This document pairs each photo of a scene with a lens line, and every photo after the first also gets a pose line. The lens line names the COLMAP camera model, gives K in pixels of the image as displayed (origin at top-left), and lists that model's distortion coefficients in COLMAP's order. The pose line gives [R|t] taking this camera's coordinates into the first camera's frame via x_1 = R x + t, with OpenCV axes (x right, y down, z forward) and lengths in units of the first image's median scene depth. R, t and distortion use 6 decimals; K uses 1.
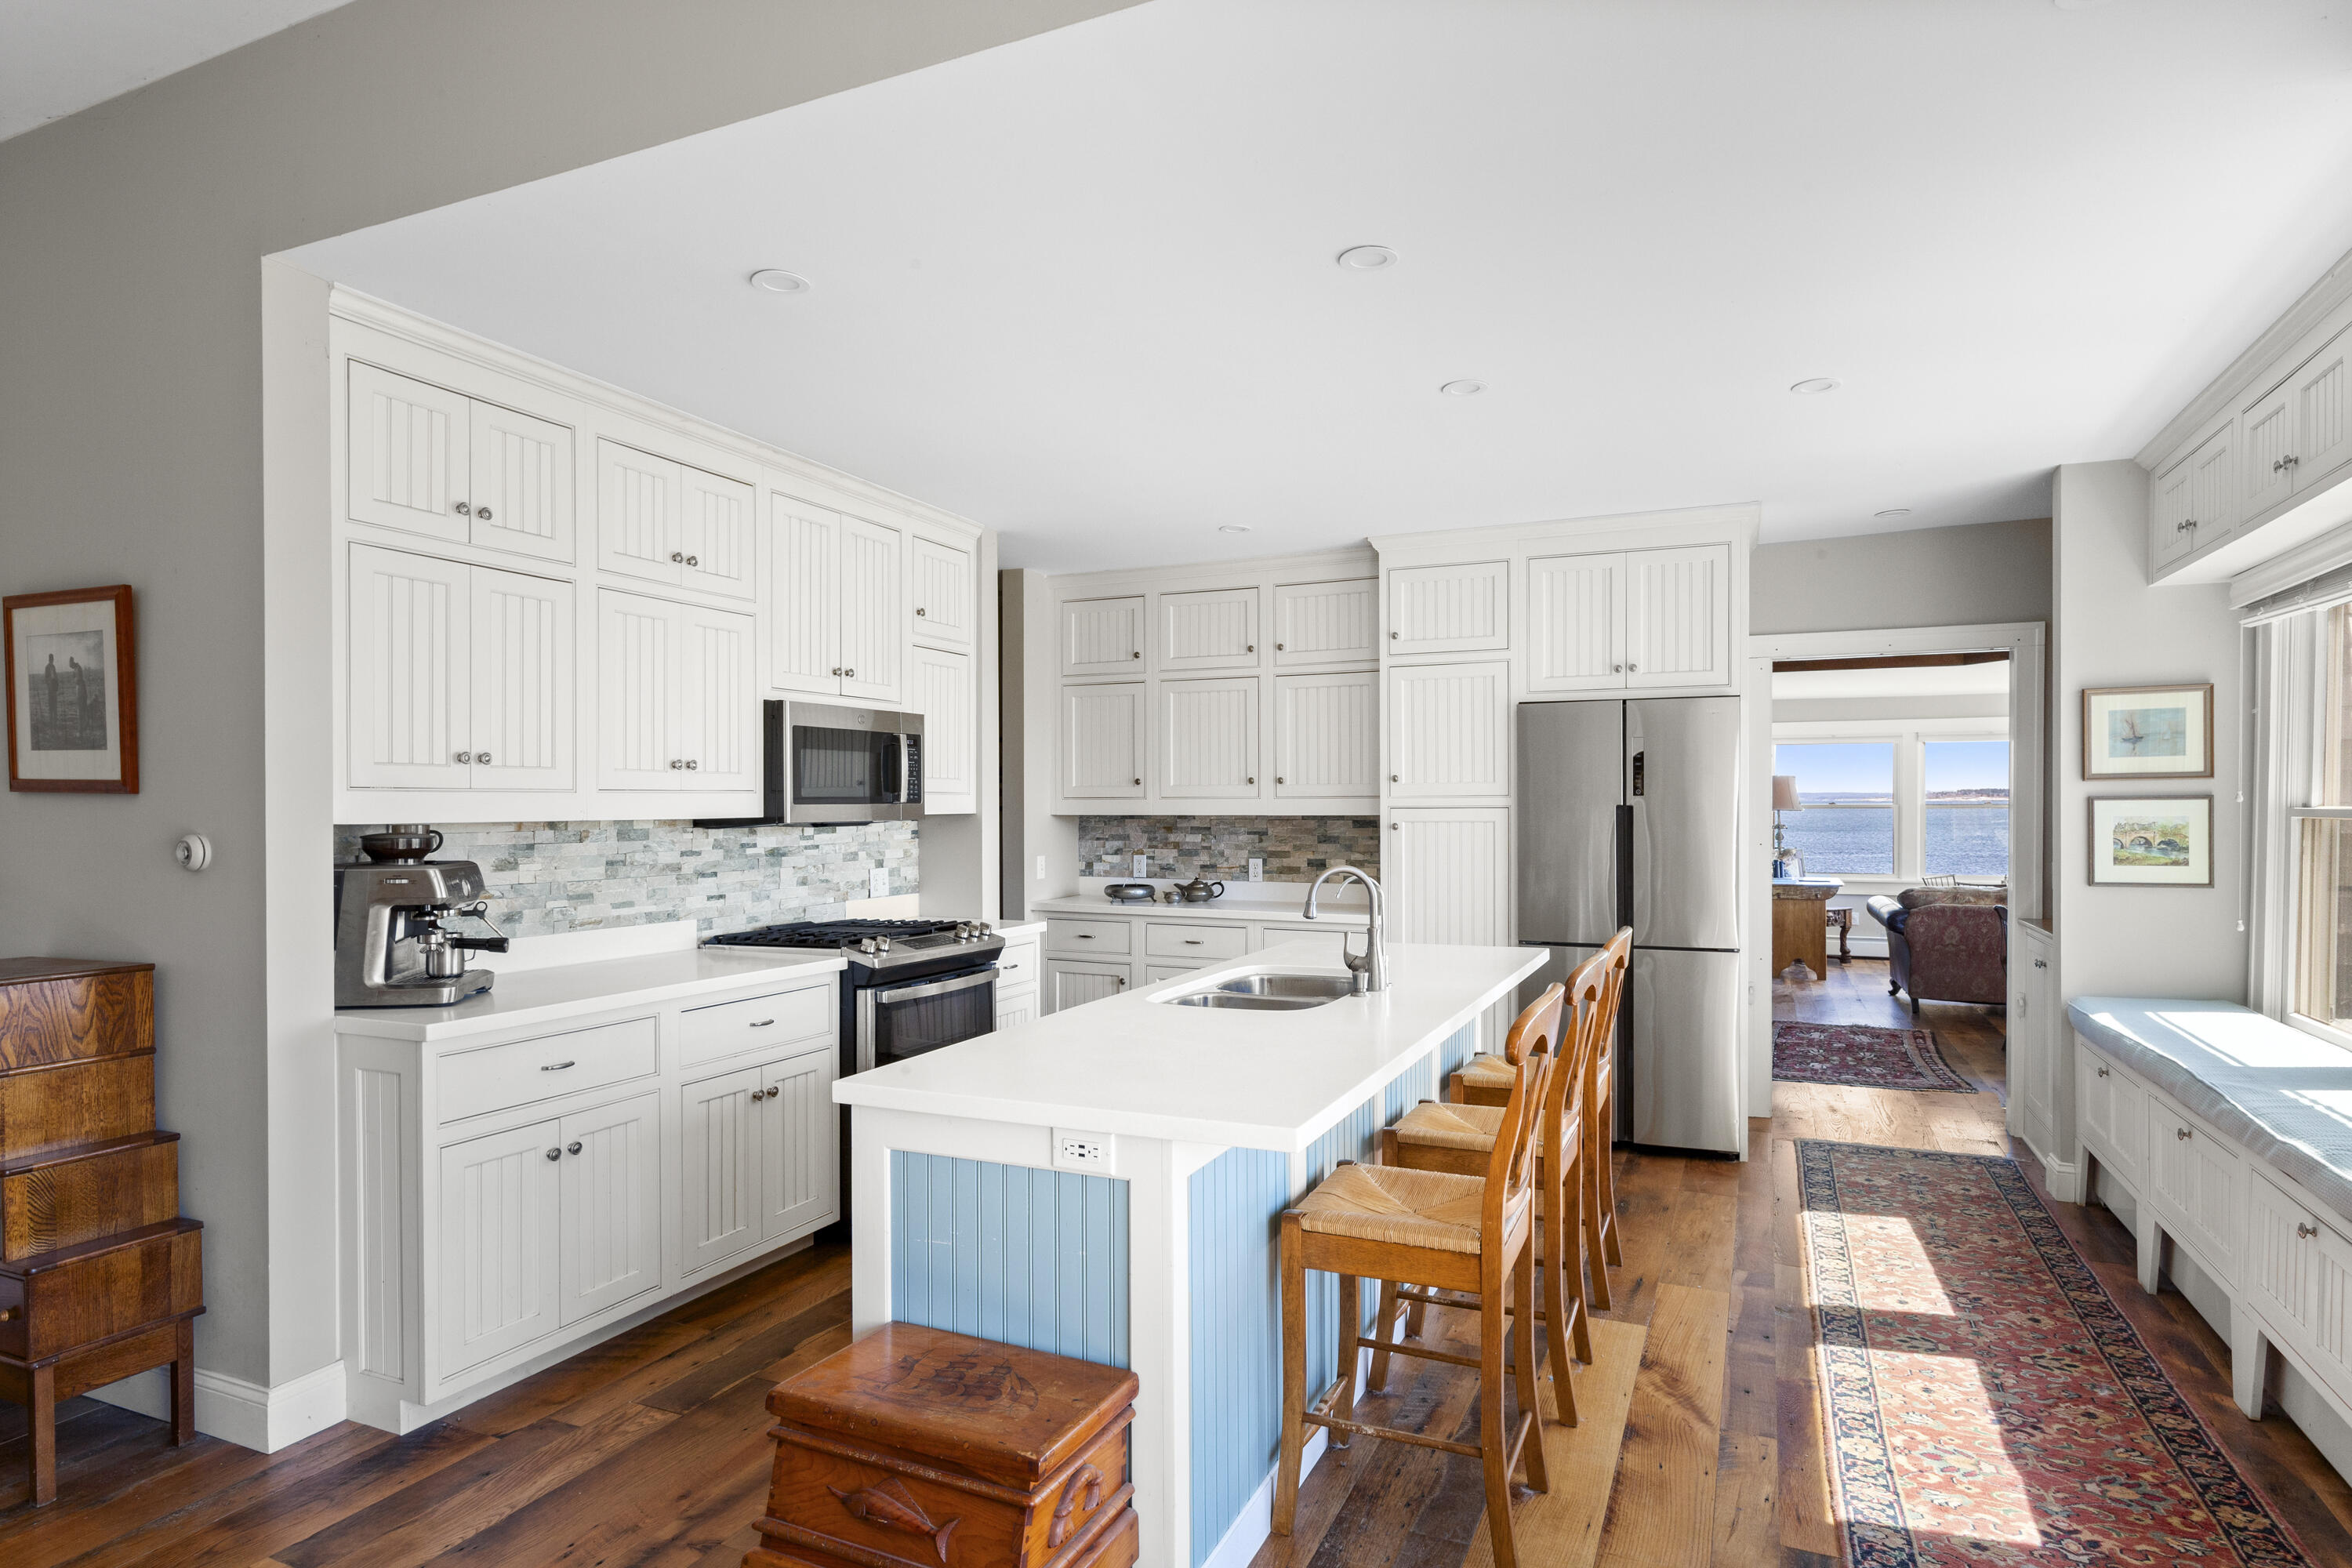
lens RADIAL K [[1271.1, 0, 1181.0], [0, 1271.1, 818.1], [0, 0, 1]] dist [0.000193, -0.000797]
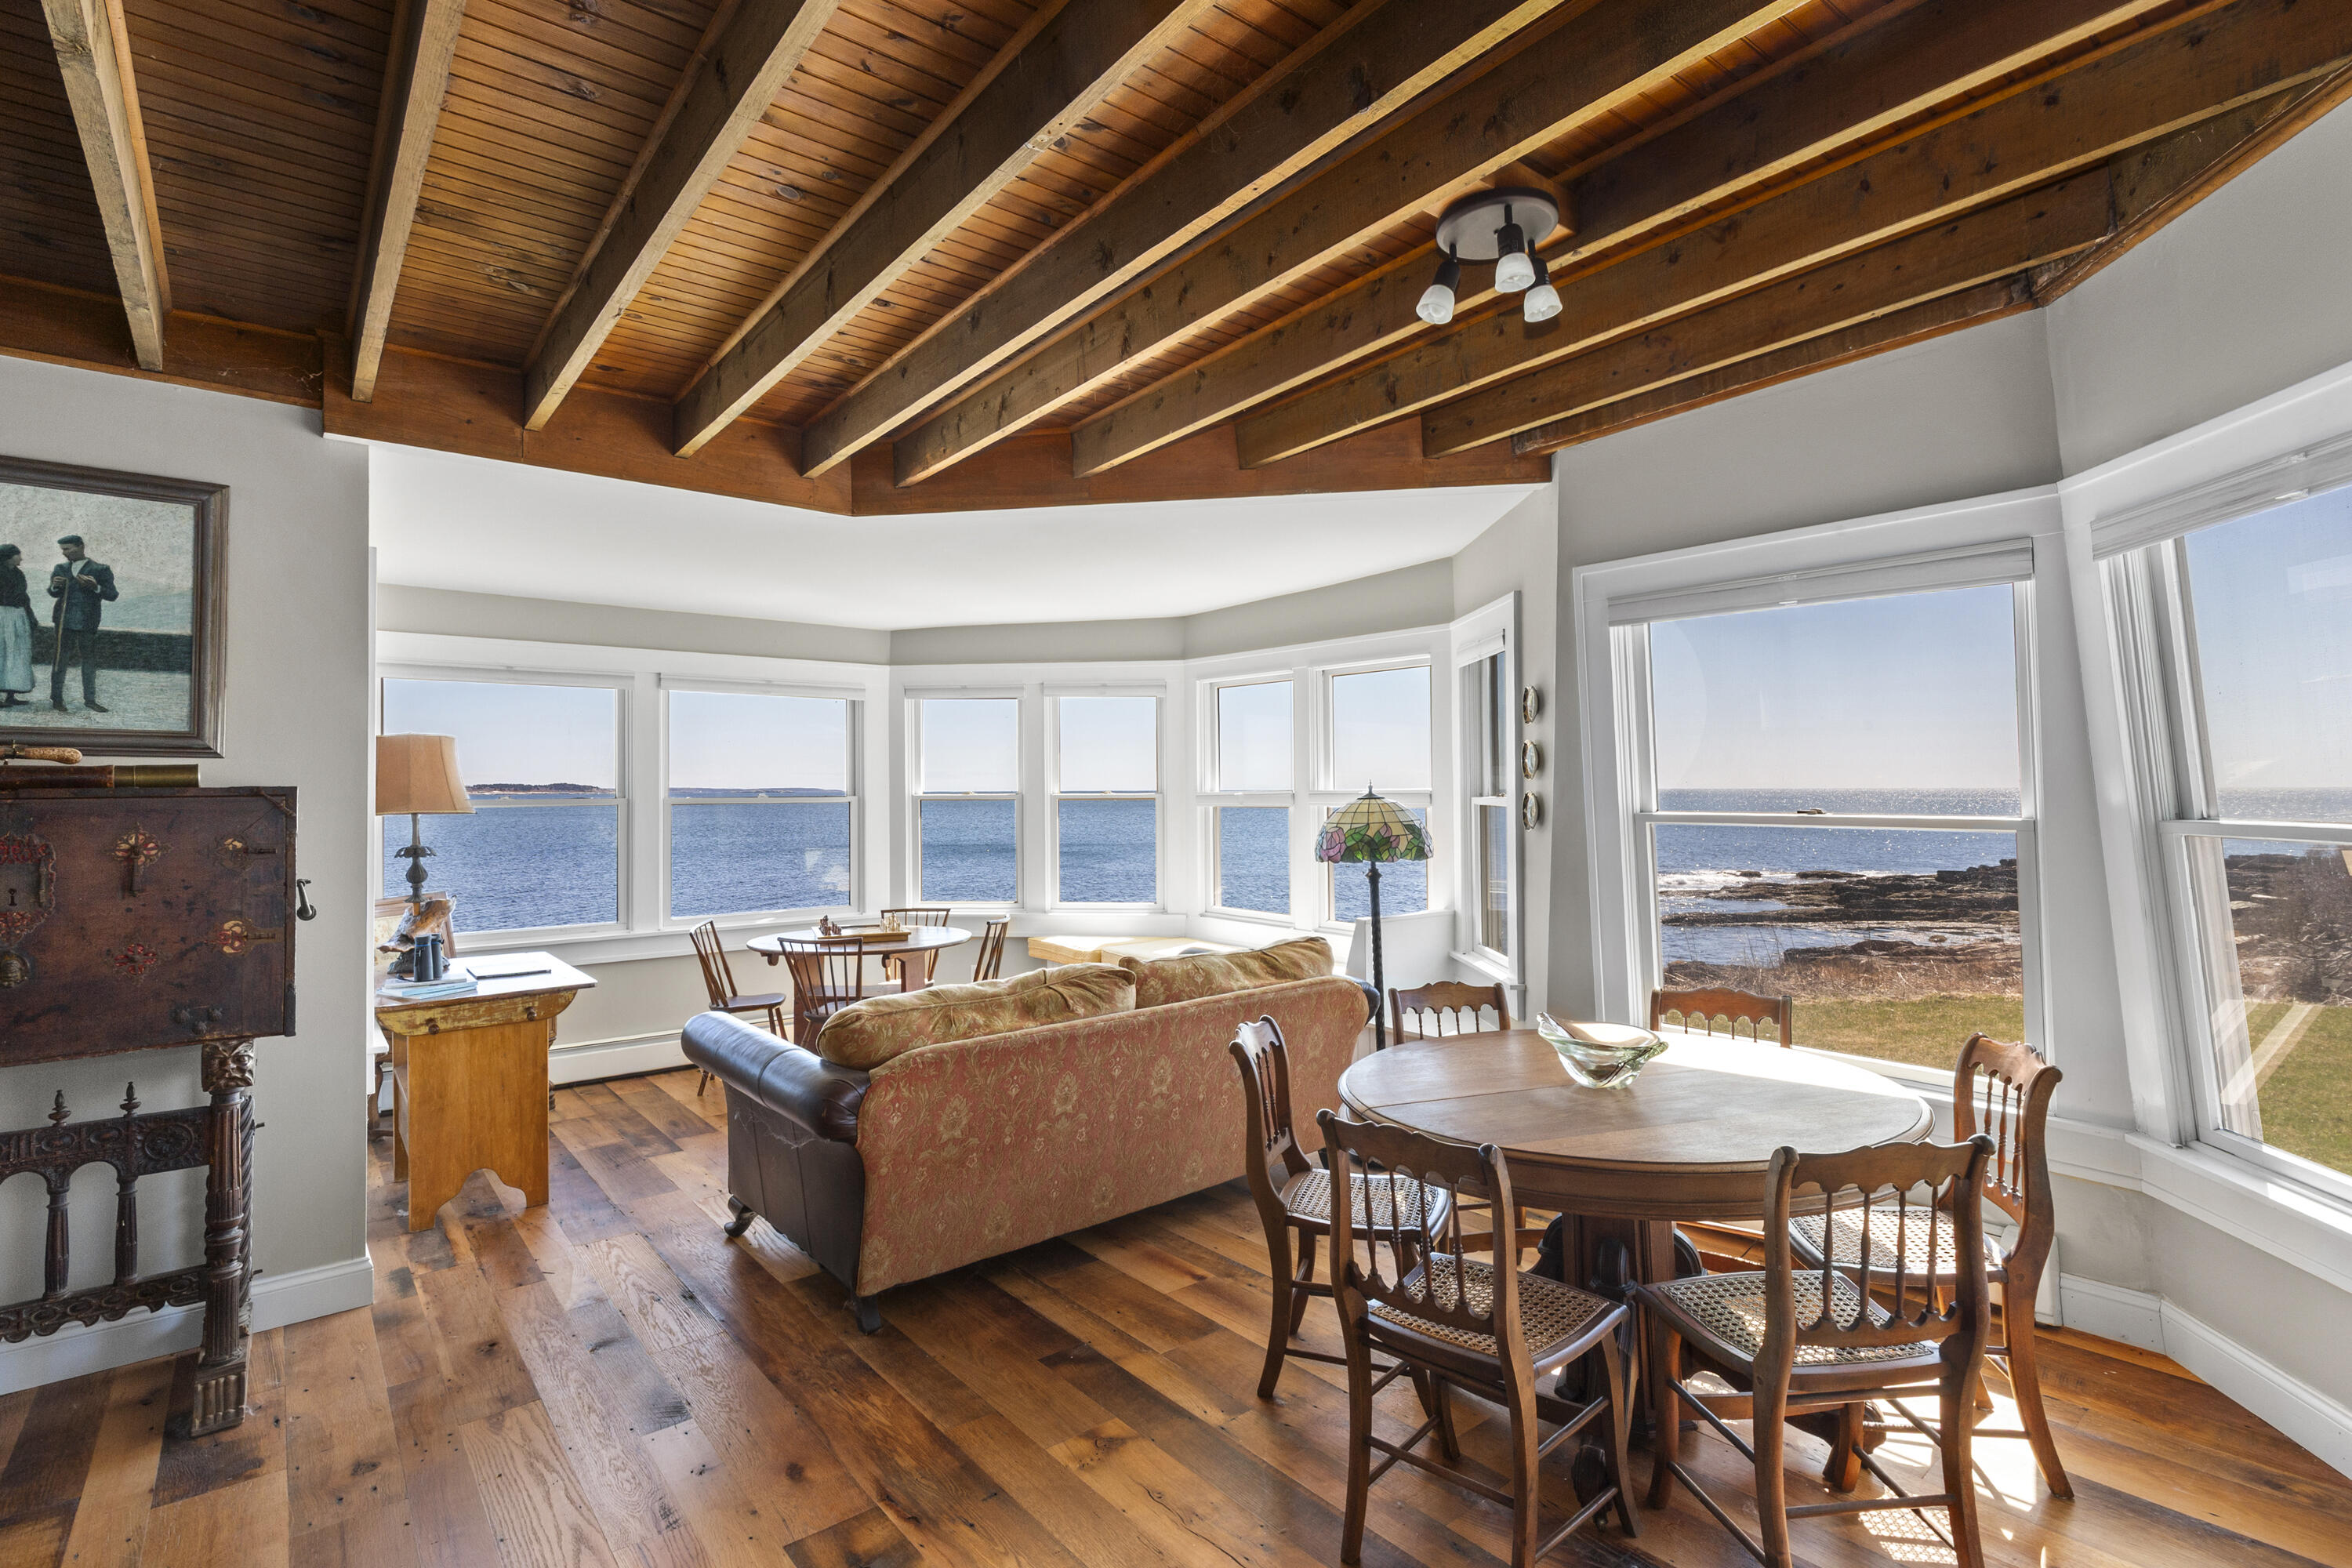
lens RADIAL K [[1108.6, 0, 1176.0], [0, 1108.6, 784.0], [0, 0, 1]] dist [0.001263, 0.000098]
pose [[0.443523, 0.003699, 0.896256, 0.492479], [0.016008, 0.999799, -0.012048, -0.015286], [-0.896120, 0.019691, 0.443374, 1.200473]]
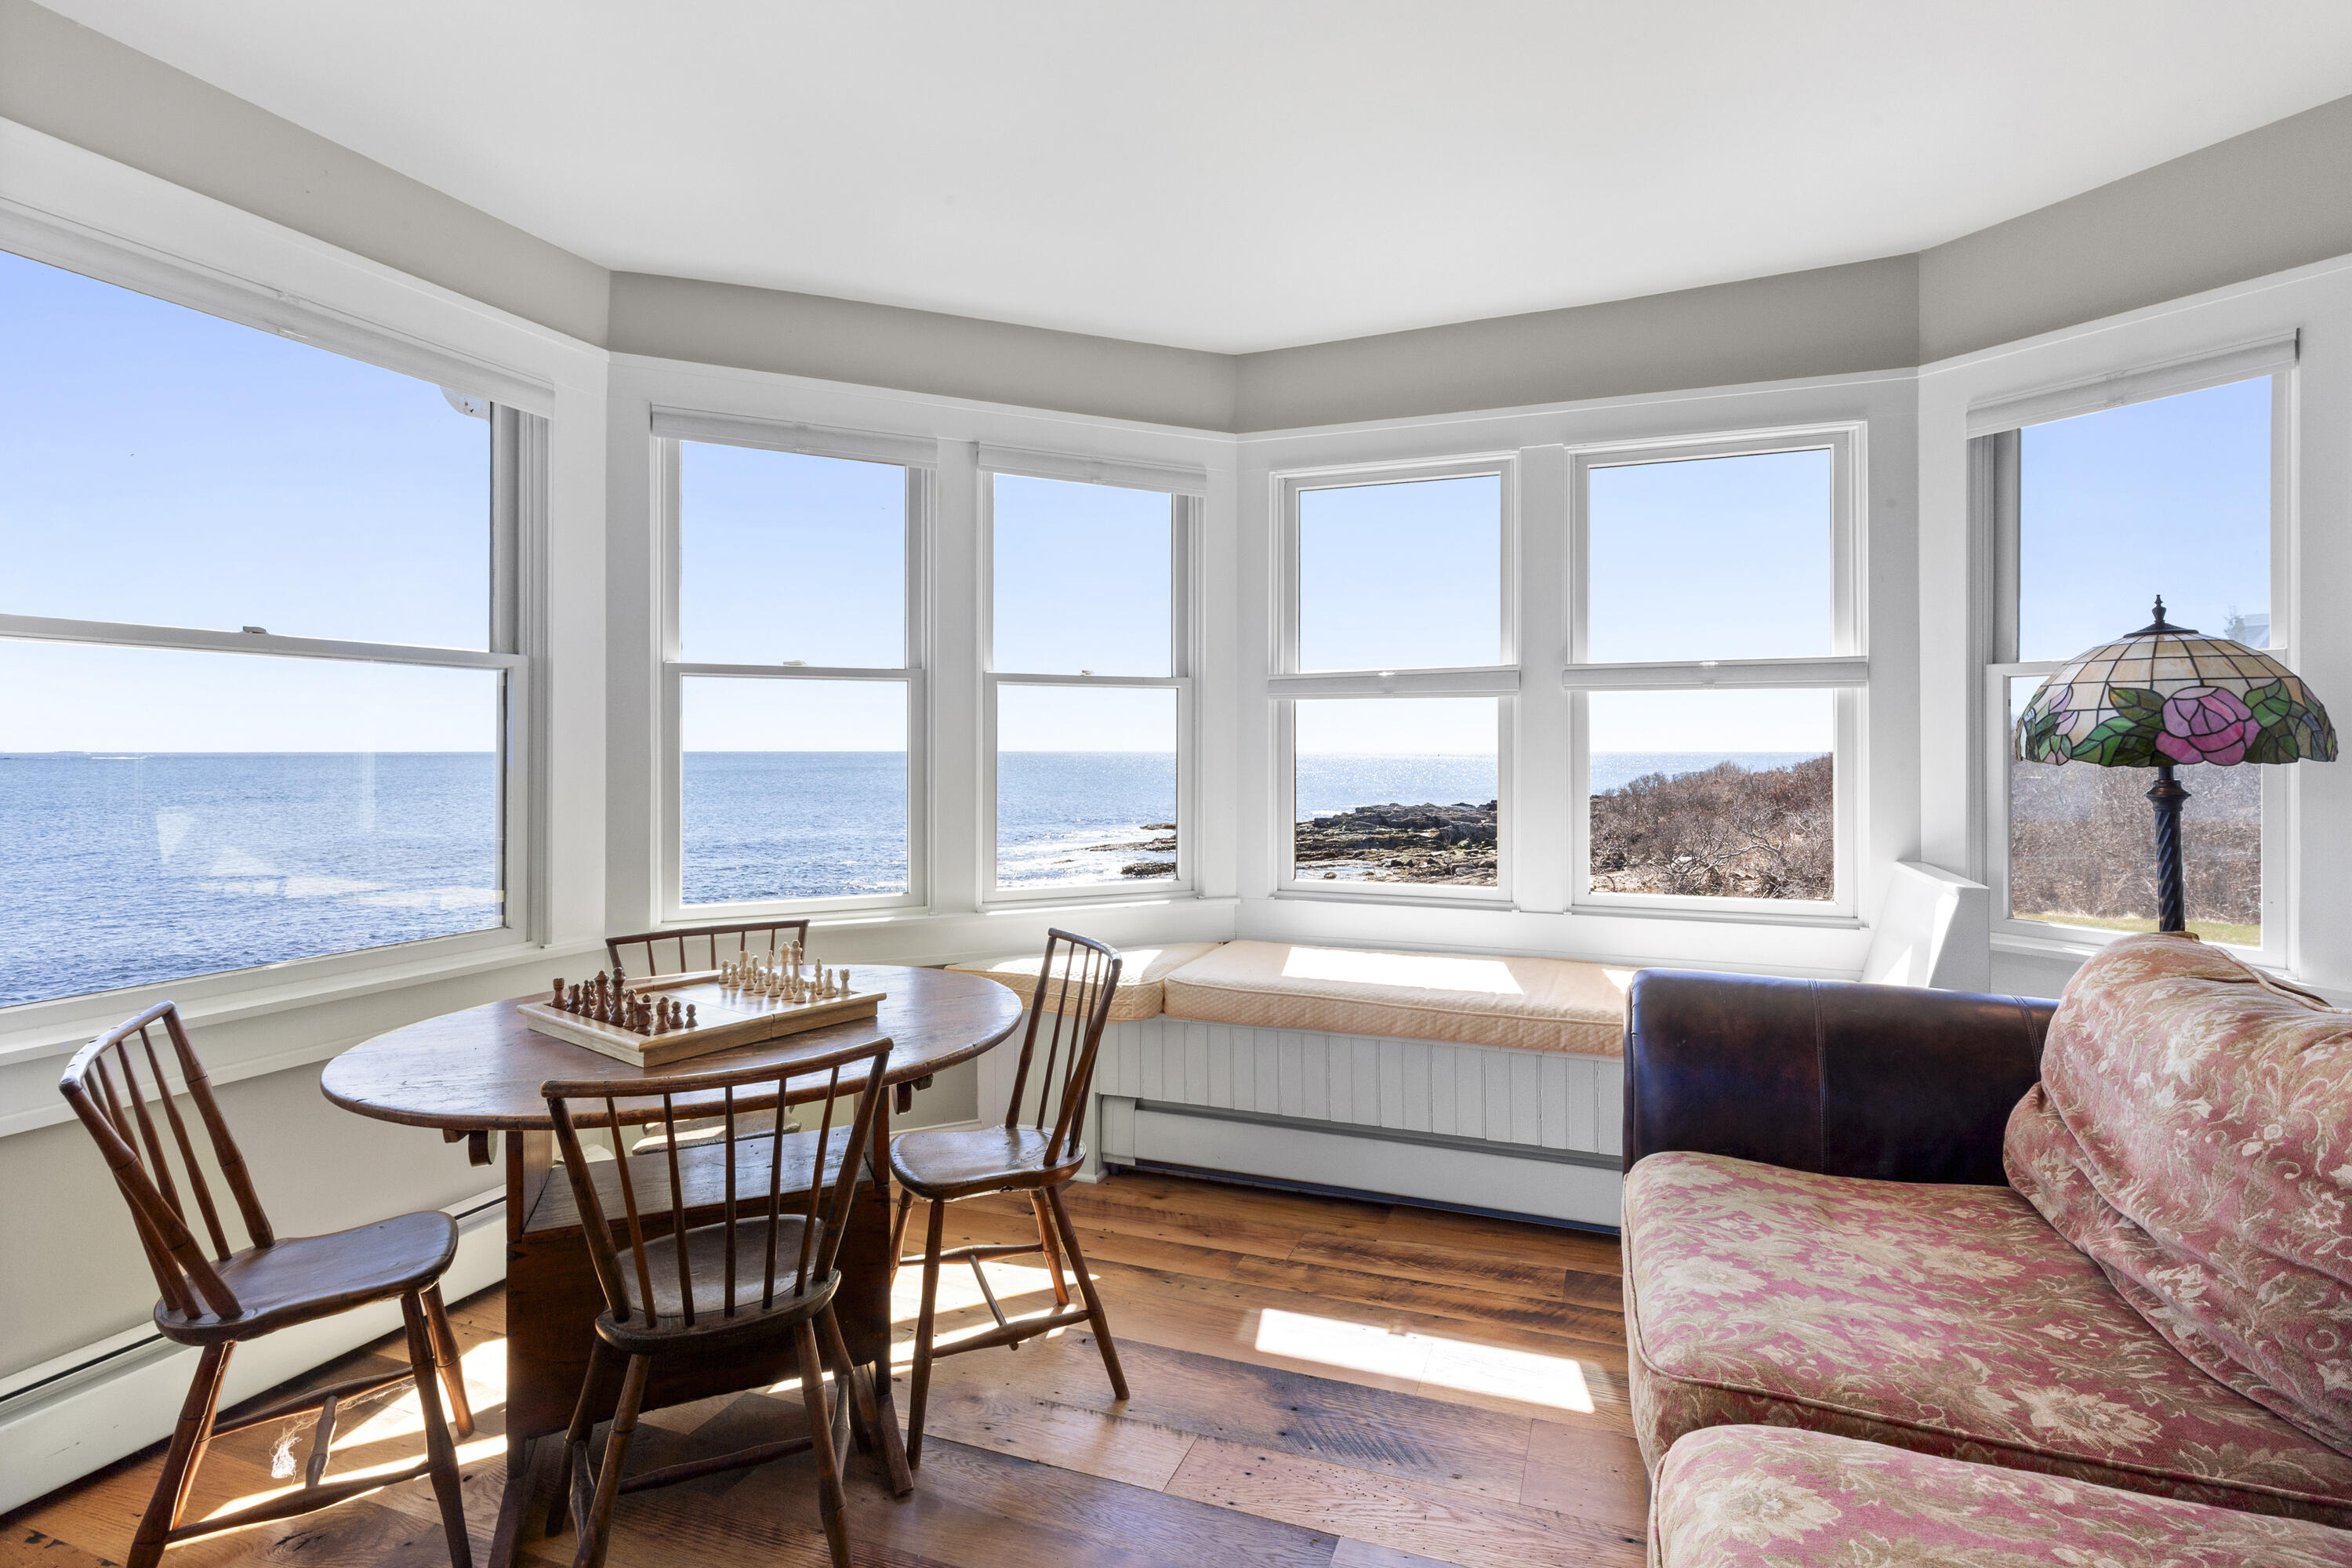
lens RADIAL K [[1121.9, 0, 1213.8], [0, 1121.9, 745.5], [0, 0, 1]] dist [0.000260, -0.000088]
pose [[-0.074427, 0.003571, 0.997220, 0.904982], [0.013308, 0.999908, -0.002588, 0.022740], [-0.997138, 0.013078, -0.074468, 1.781391]]
